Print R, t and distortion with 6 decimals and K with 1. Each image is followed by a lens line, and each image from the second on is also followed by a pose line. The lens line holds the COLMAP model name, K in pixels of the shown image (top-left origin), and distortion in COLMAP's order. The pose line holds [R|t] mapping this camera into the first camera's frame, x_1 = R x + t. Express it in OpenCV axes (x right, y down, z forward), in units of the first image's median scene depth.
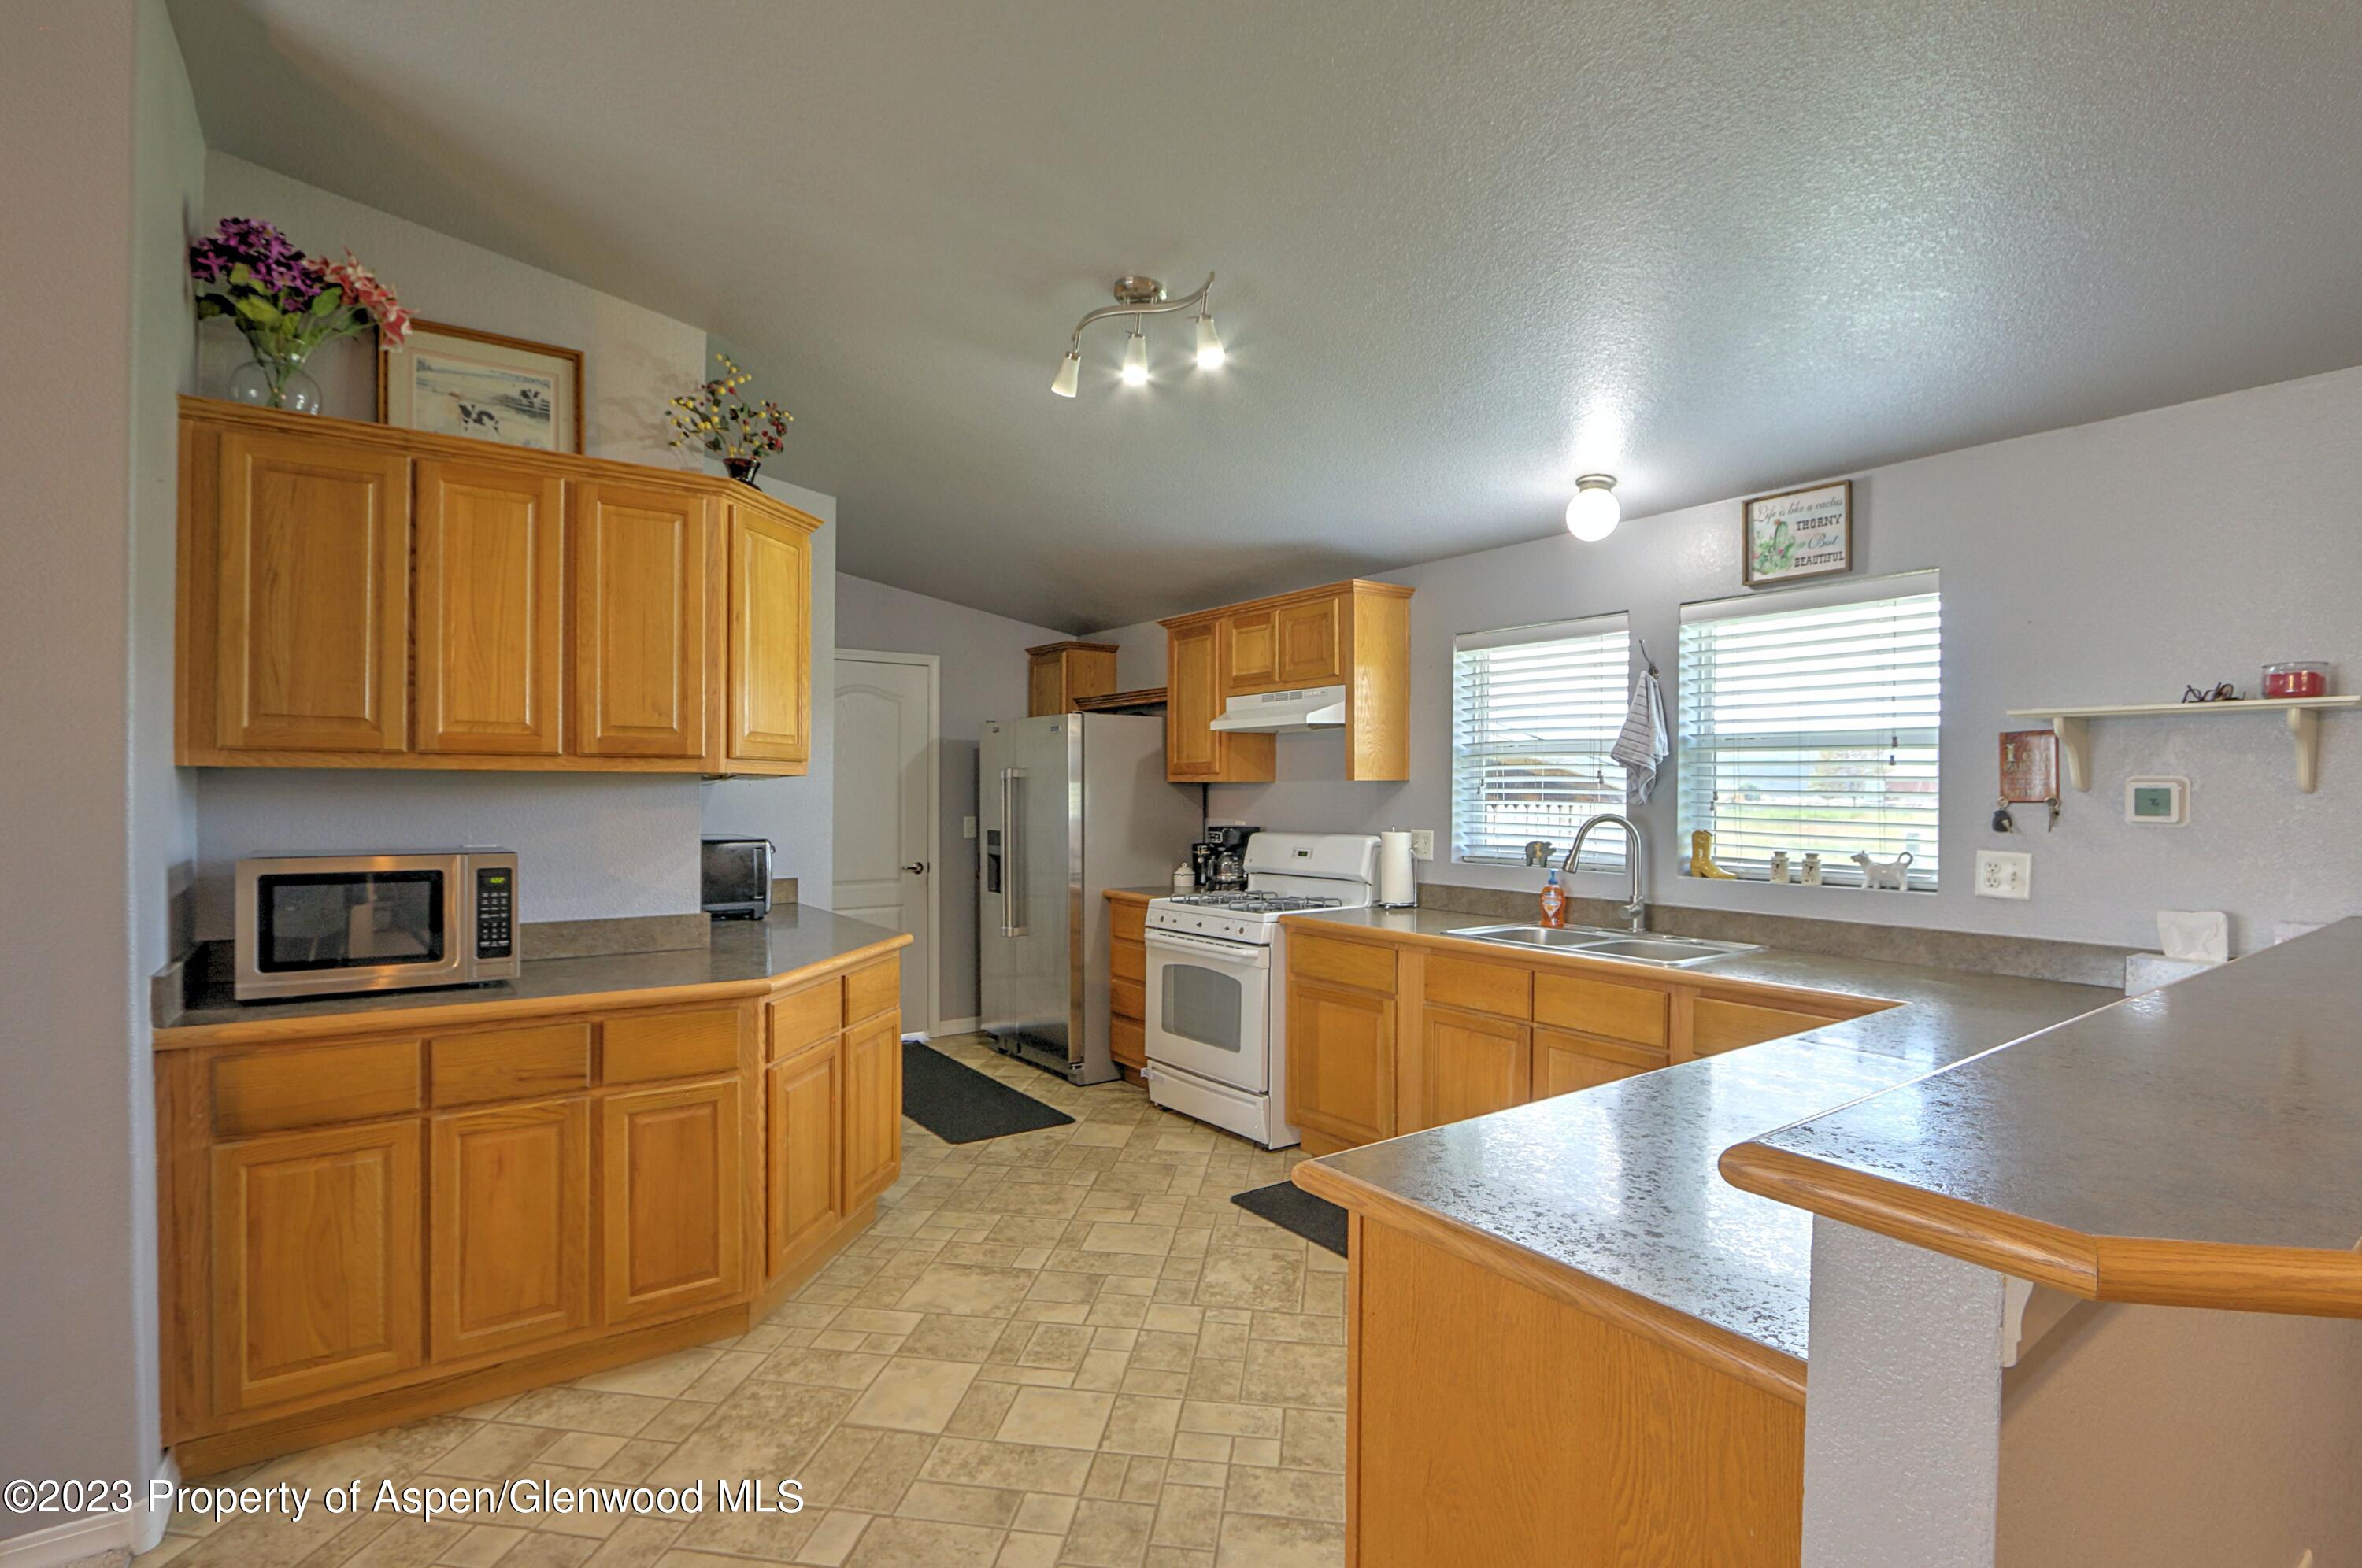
lens RADIAL K [[1107.8, 0, 1162.4], [0, 1107.8, 800.2], [0, 0, 1]] dist [-0.016280, 0.000782]
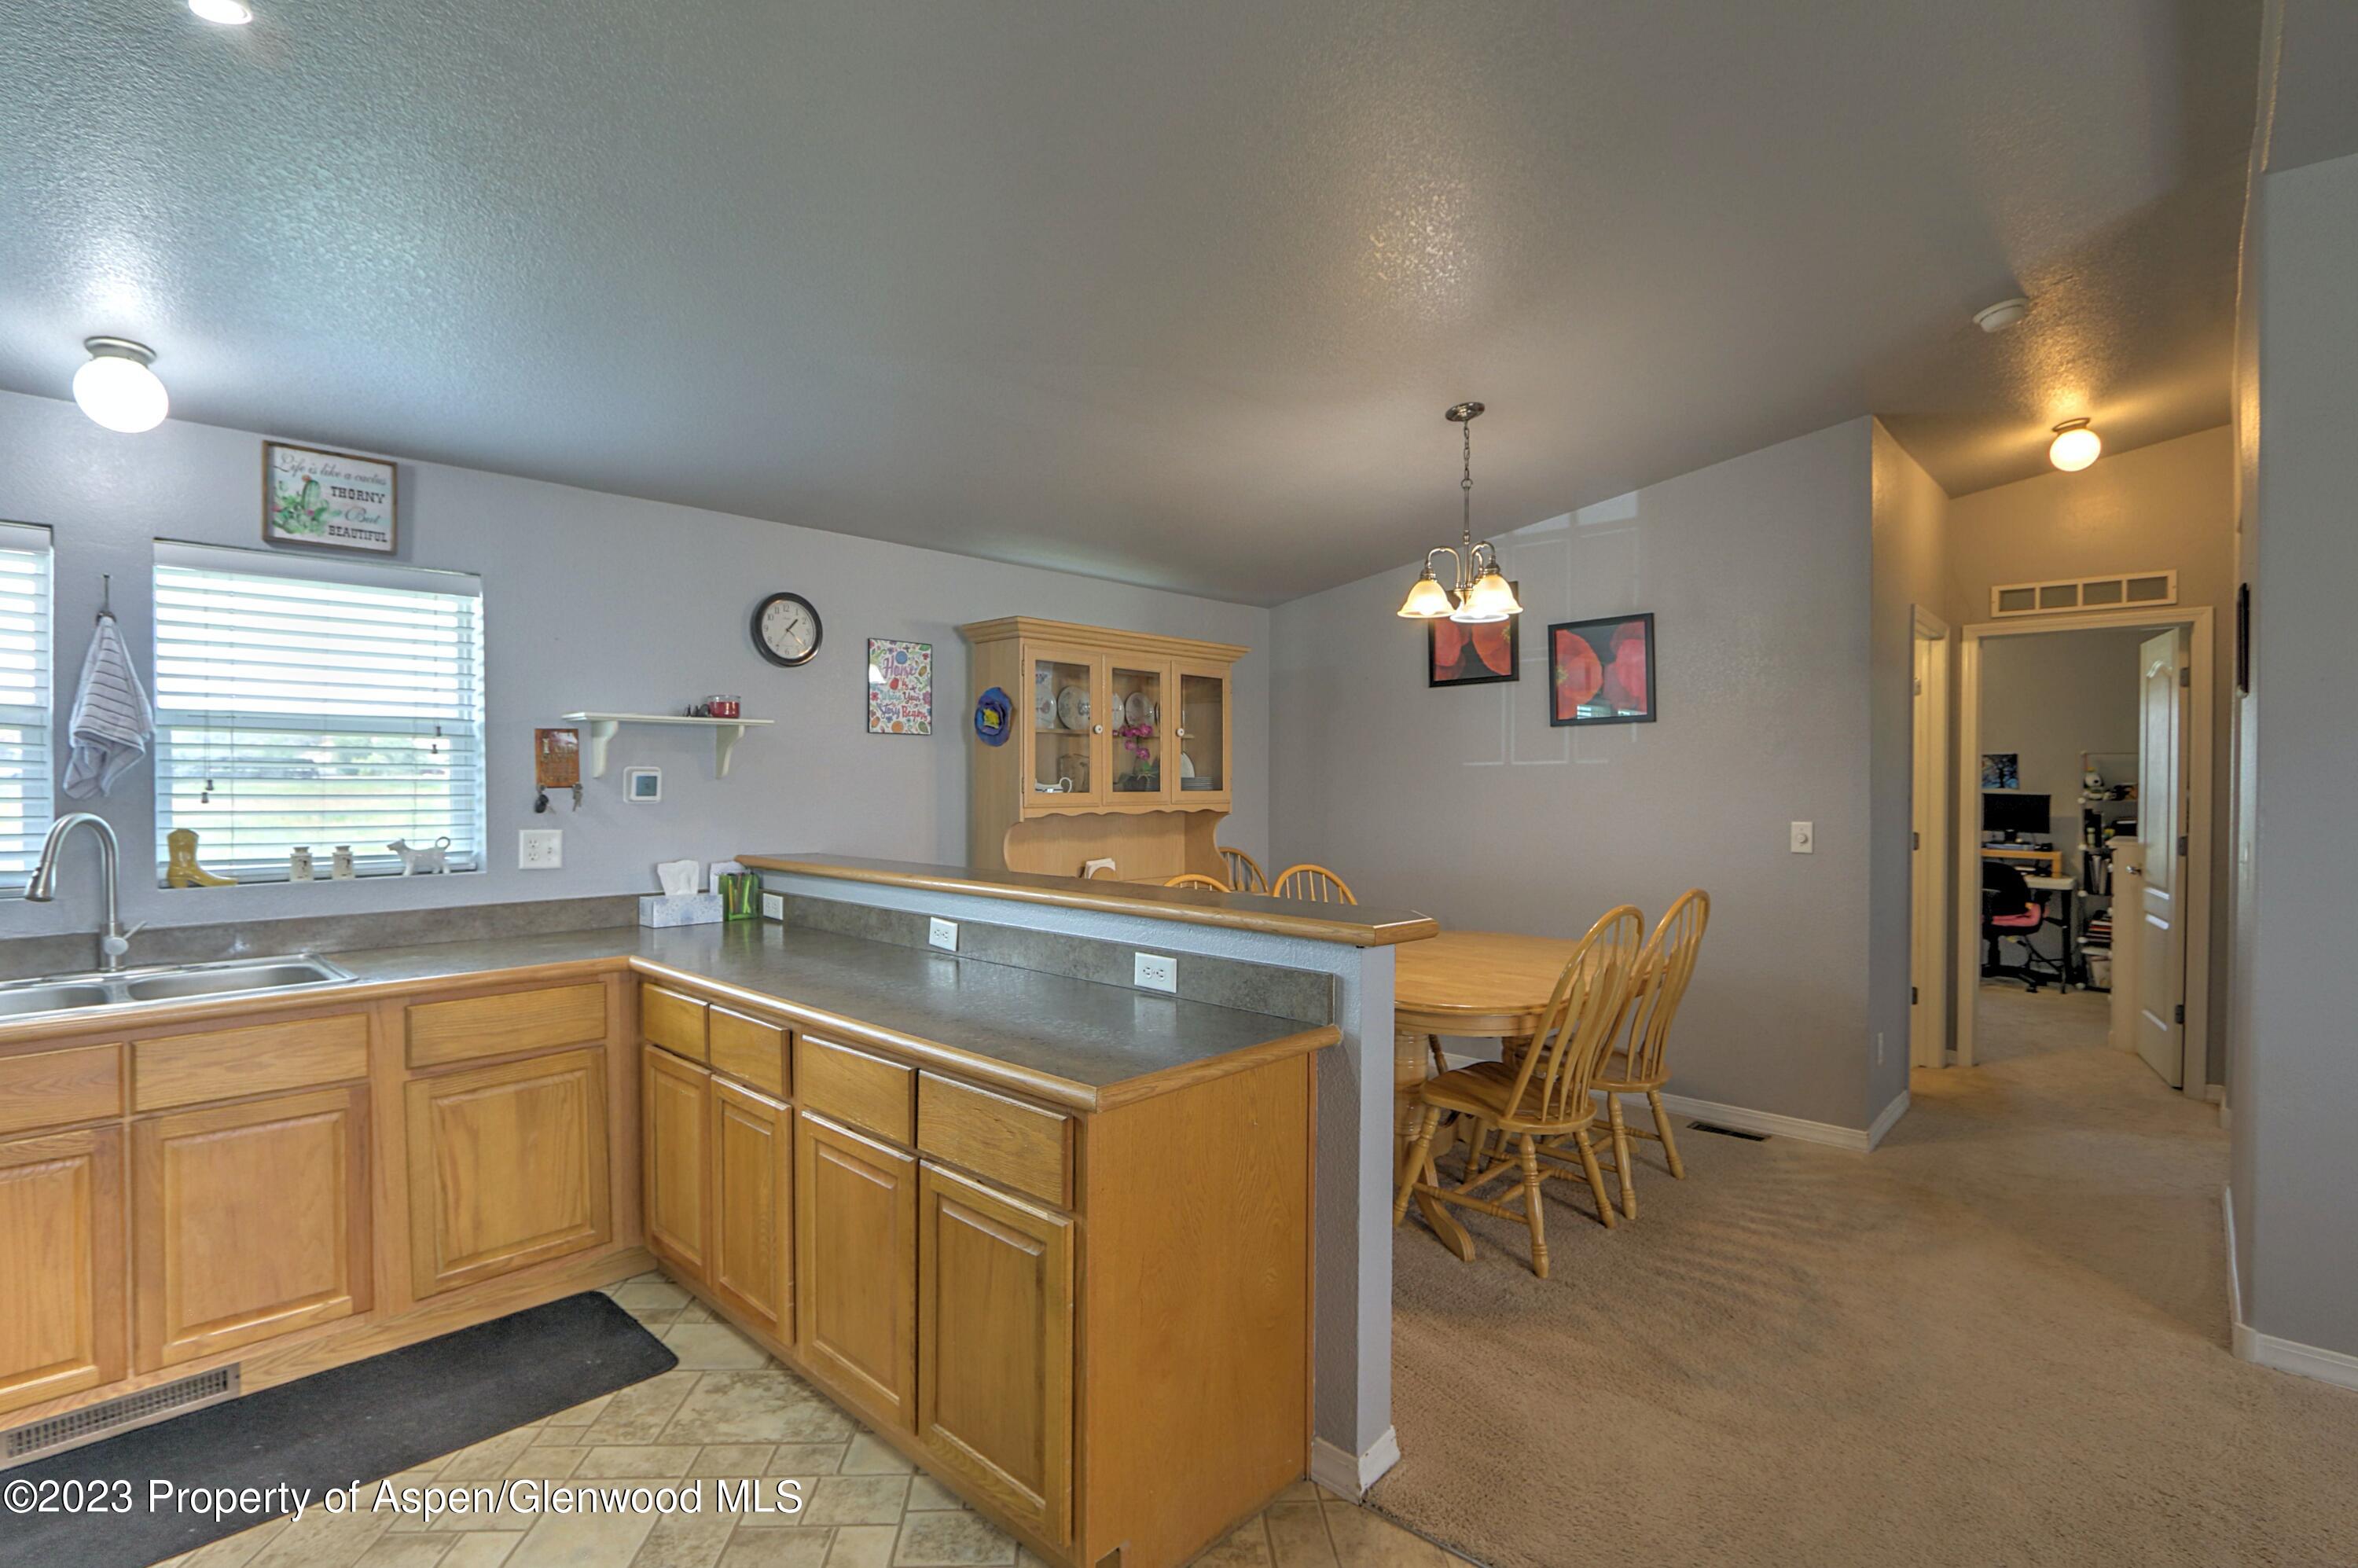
lens RADIAL K [[1107.2, 0, 1158.0], [0, 1107.2, 790.1], [0, 0, 1]] dist [-0.016570, 0.000612]
pose [[-0.194047, -0.015674, 0.980867, -0.453319], [0.008468, 0.999808, 0.017652, -0.009445], [-0.980956, 0.011732, -0.193877, 0.497497]]
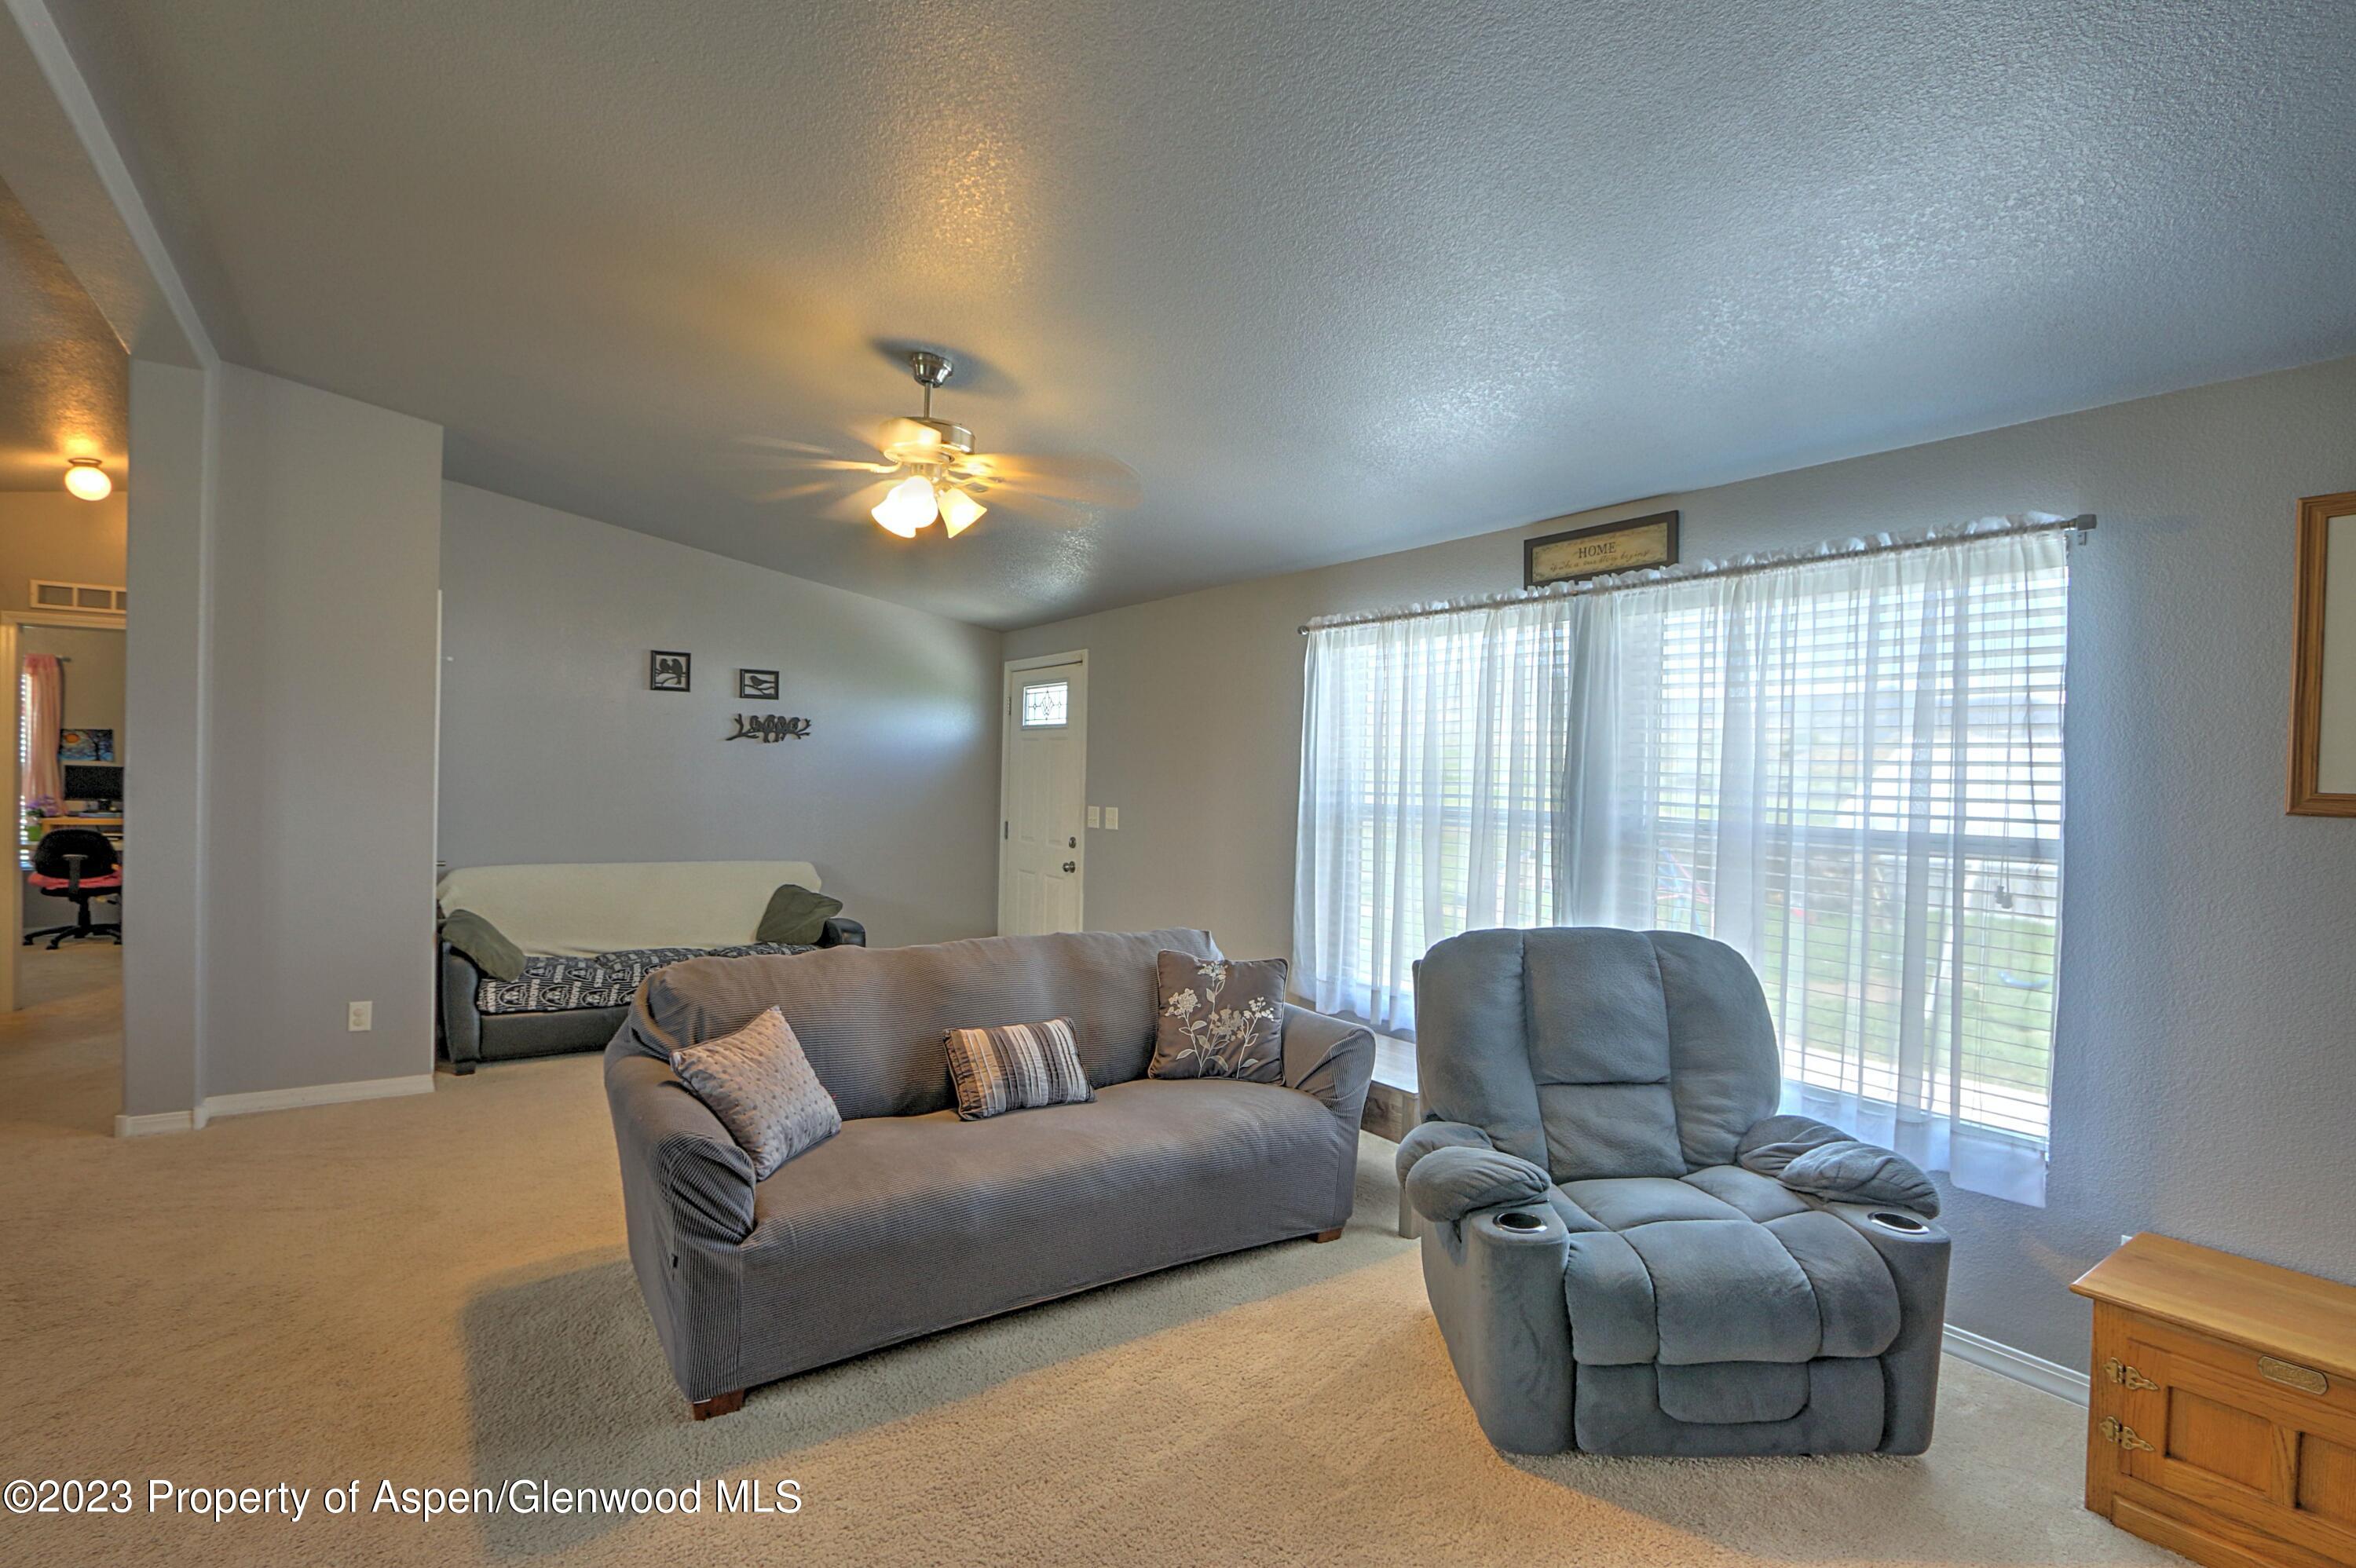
lens RADIAL K [[1086.7, 0, 1160.9], [0, 1086.7, 791.4], [0, 0, 1]] dist [-0.018828, 0.001471]
pose [[-0.999612, -0.027797, 0.001959, -0.962247], [-0.027738, 0.999293, 0.025368, -0.017090], [-0.002663, 0.025304, -0.999676, 0.728310]]
